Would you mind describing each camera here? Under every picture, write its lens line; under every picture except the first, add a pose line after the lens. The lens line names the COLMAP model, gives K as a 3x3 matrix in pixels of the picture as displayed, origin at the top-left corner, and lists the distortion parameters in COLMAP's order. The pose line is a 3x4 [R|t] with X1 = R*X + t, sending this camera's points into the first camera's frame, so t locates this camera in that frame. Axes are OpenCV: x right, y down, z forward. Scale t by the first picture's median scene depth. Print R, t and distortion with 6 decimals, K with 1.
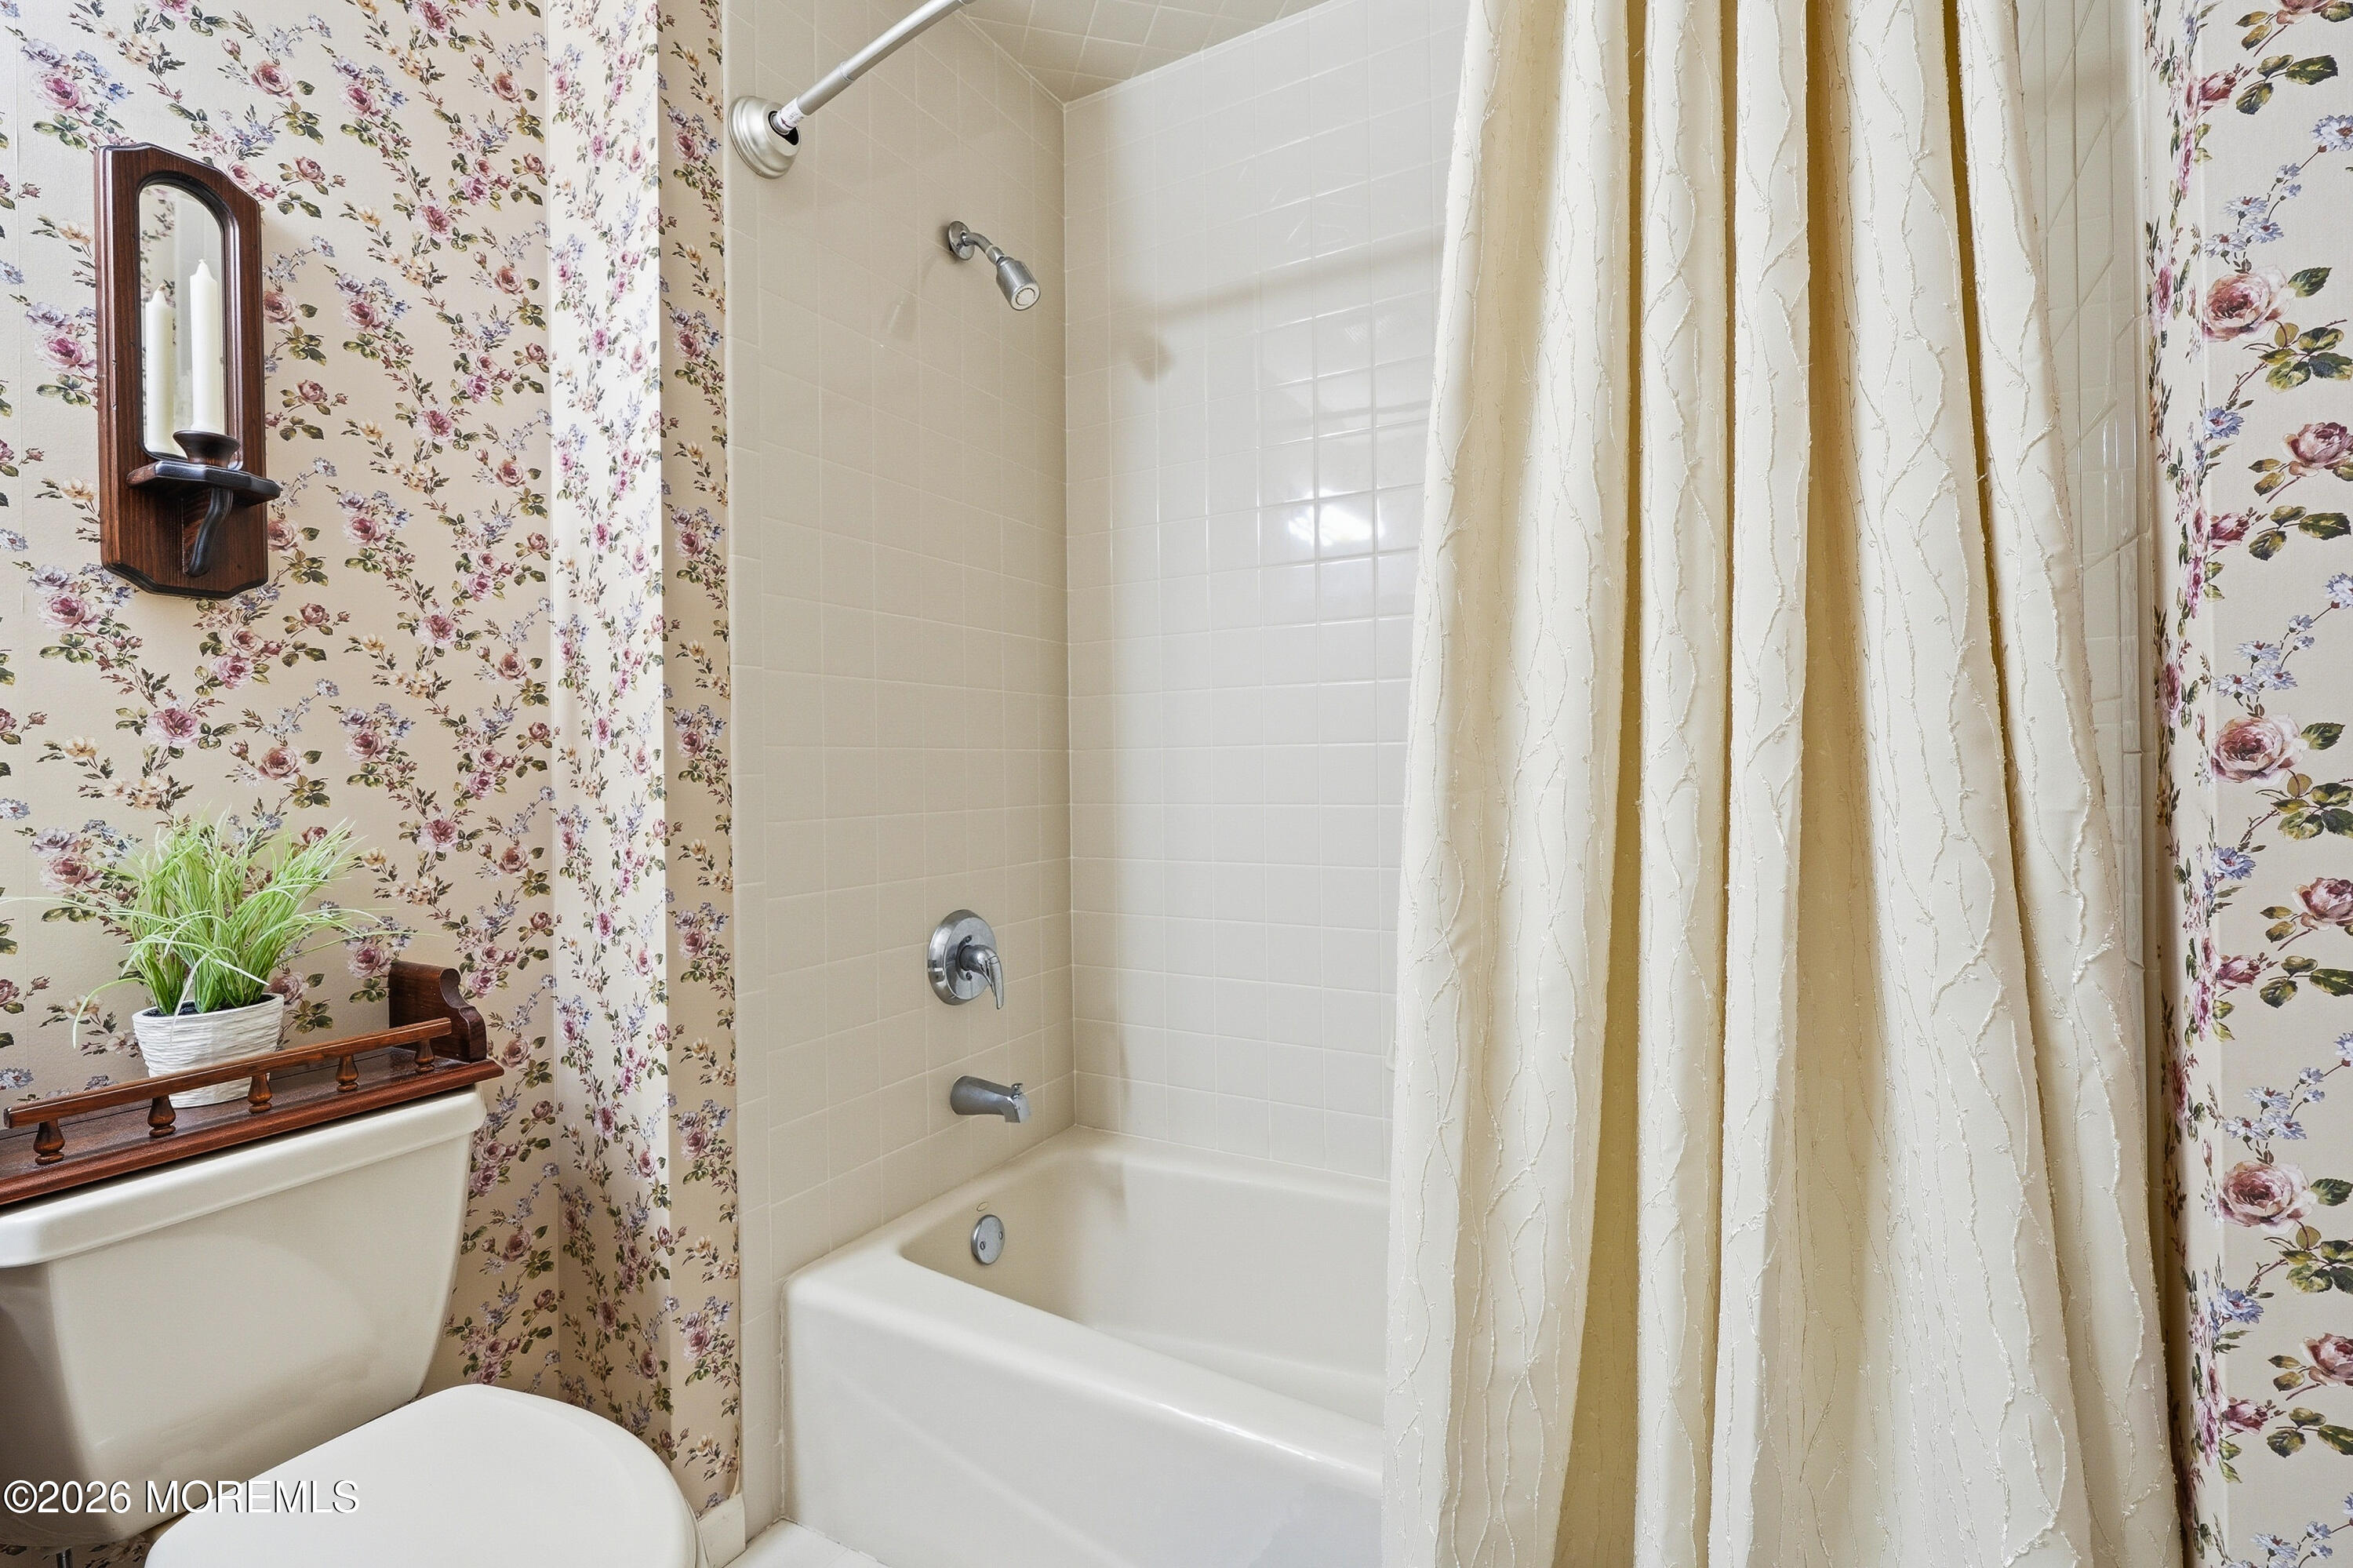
lens RADIAL K [[1077.7, 0, 1182.8], [0, 1077.7, 769.9], [0, 0, 1]] dist [-0.006092, 0.001440]
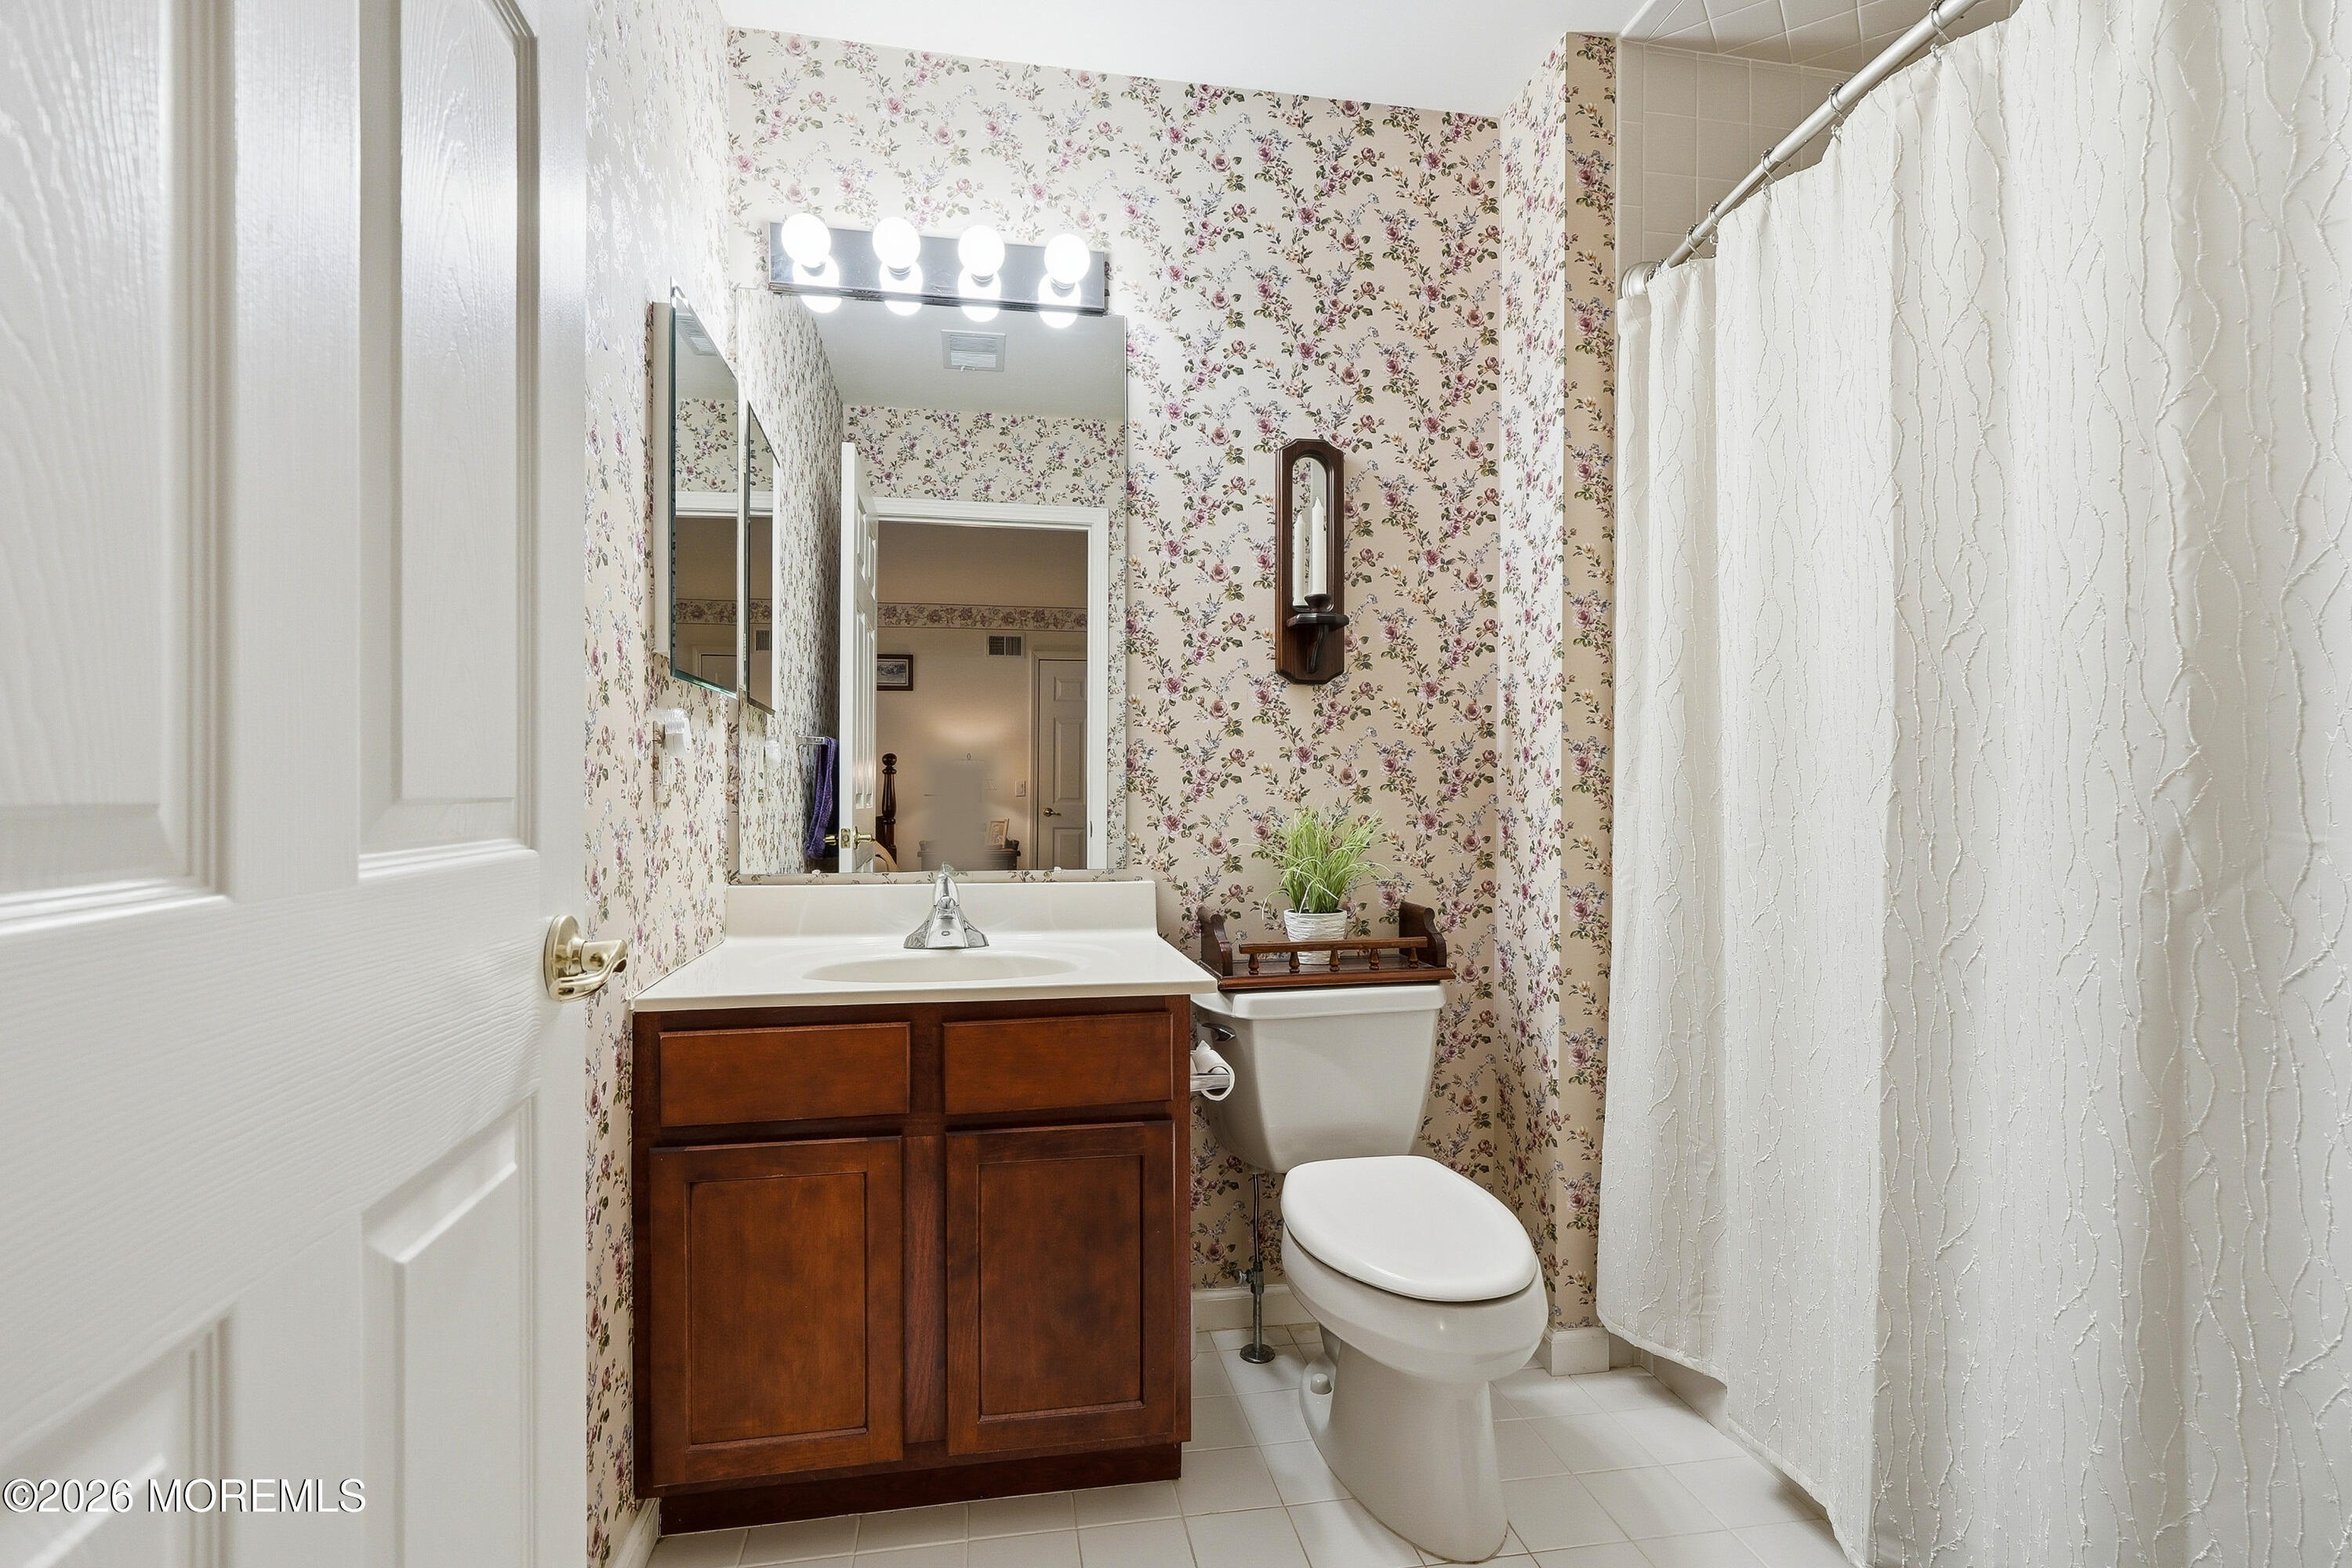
lens RADIAL K [[1077.2, 0, 1177.1], [0, 1077.2, 797.2], [0, 0, 1]] dist [-0.006092, 0.001440]
pose [[0.640361, 0.022457, -0.767746, 0.277202], [-0.011746, 0.999742, 0.019446, -0.004068], [0.767985, -0.003434, 0.640459, -0.282680]]
